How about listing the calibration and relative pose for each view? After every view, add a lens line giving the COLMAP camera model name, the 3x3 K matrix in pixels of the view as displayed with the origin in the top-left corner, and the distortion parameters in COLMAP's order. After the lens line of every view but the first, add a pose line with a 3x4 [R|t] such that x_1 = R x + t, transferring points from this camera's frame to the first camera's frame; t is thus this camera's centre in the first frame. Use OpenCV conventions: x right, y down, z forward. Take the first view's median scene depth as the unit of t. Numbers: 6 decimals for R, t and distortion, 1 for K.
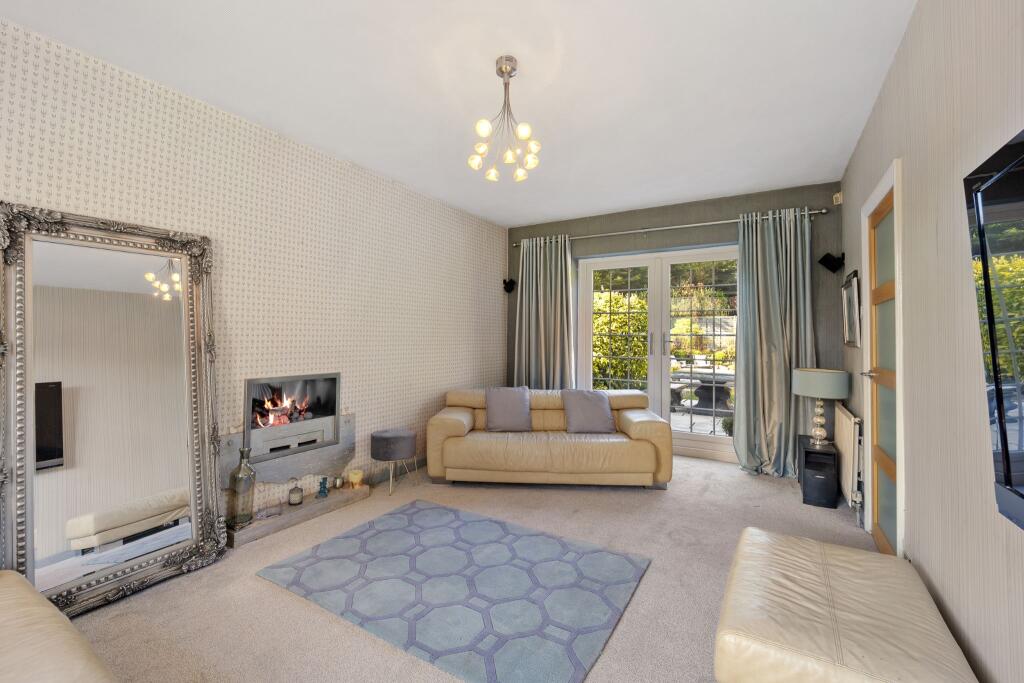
lens RADIAL K [[425.7, 0, 520.7], [0, 425.7, 335.6], [0, 0, 1]] dist [-0.001548, -0.001723]
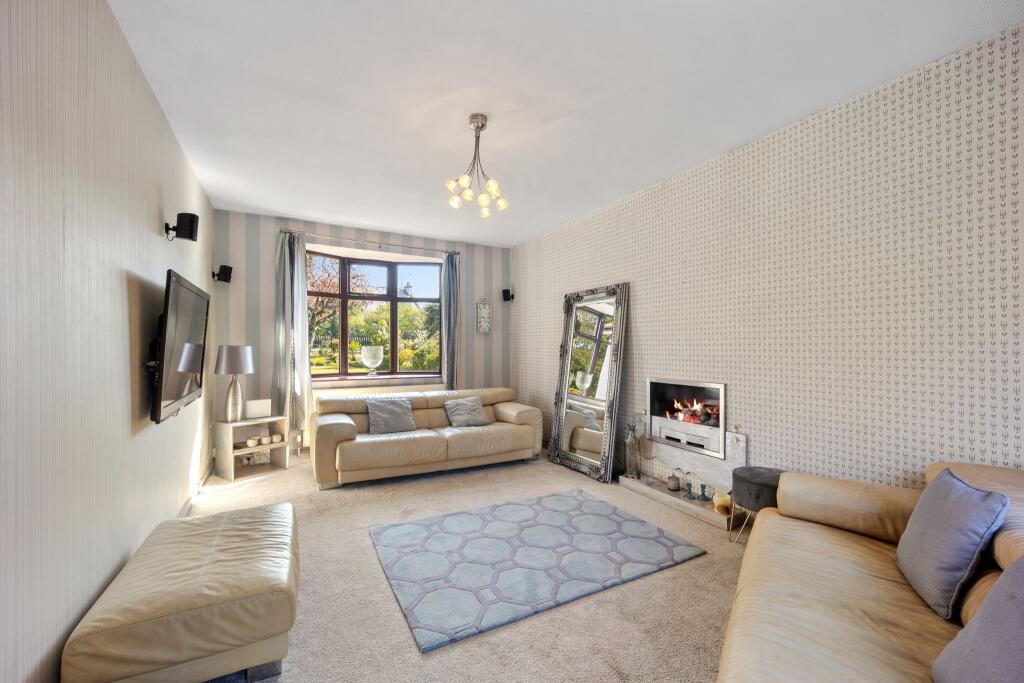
lens RADIAL K [[425.7, 0, 521.2], [0, 425.7, 347.0], [0, 0, 1]] dist [-0.001548, -0.001723]
pose [[-0.489457, 0.009832, -0.871972, 0.826187], [0.000920, 0.999942, 0.010759, -0.011882], [0.872027, 0.004464, -0.489437, 1.434407]]
